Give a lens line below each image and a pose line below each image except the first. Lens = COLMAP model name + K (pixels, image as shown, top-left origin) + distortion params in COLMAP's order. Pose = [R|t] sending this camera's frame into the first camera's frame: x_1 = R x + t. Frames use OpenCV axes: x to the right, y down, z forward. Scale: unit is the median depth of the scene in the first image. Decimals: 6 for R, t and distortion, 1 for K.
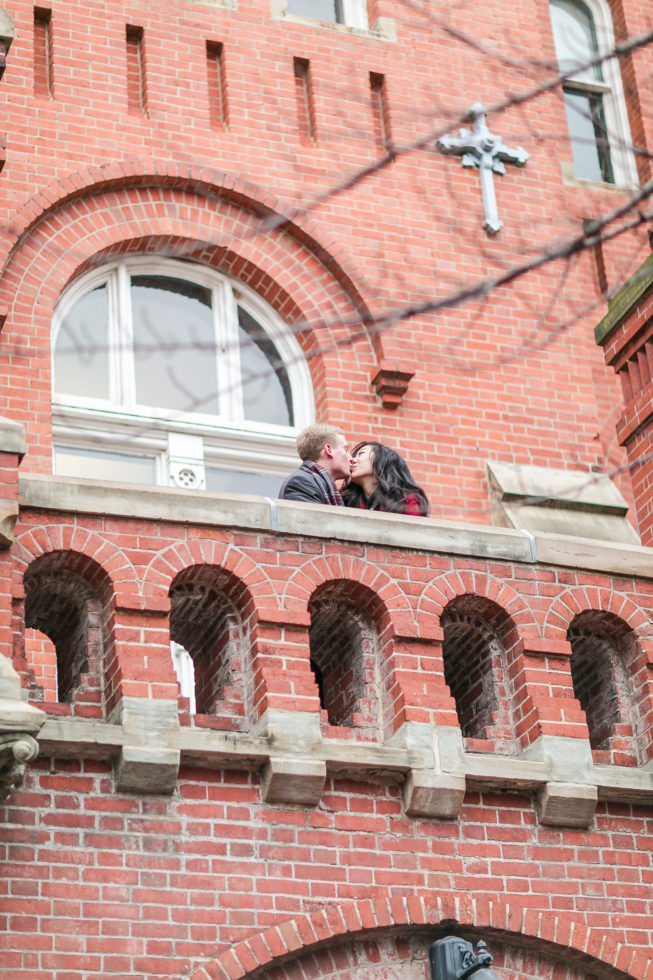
lens RADIAL K [[2337.4, 0, 326.5], [0, 2337.4, 490.0], [0, 0, 1]] dist [0.044424, 0.013029]
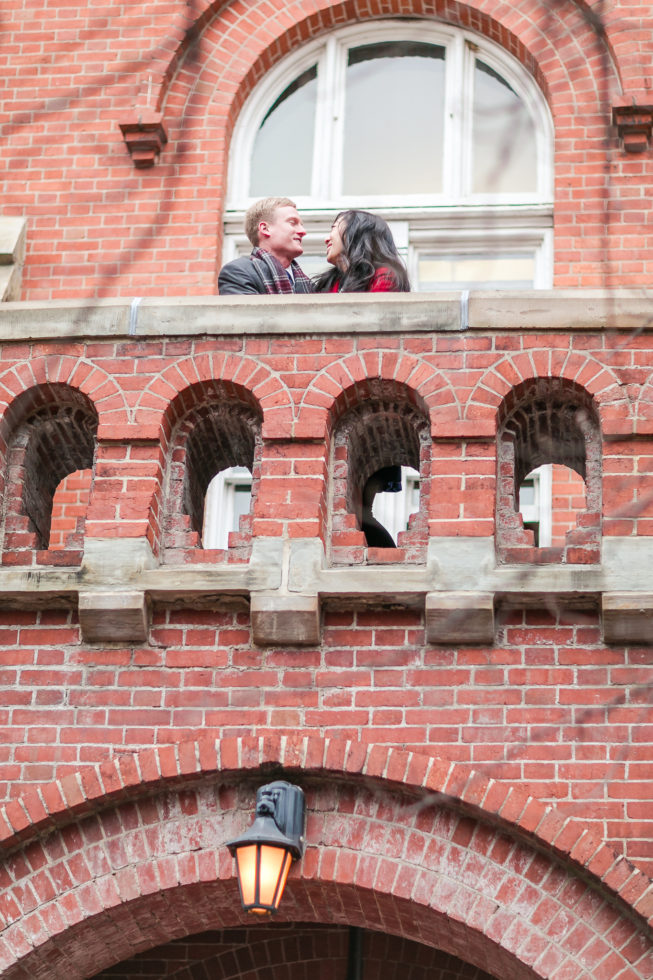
lens RADIAL K [[2621.9, 0, 326.5], [0, 2621.9, 490.0], [0, 0, 1]] dist [0.041869, -0.011441]
pose [[0.864883, -0.099884, -0.491936, 0.537617], [0.134603, 0.990260, 0.035584, 0.051495], [0.483590, -0.096992, 0.869904, 0.176647]]
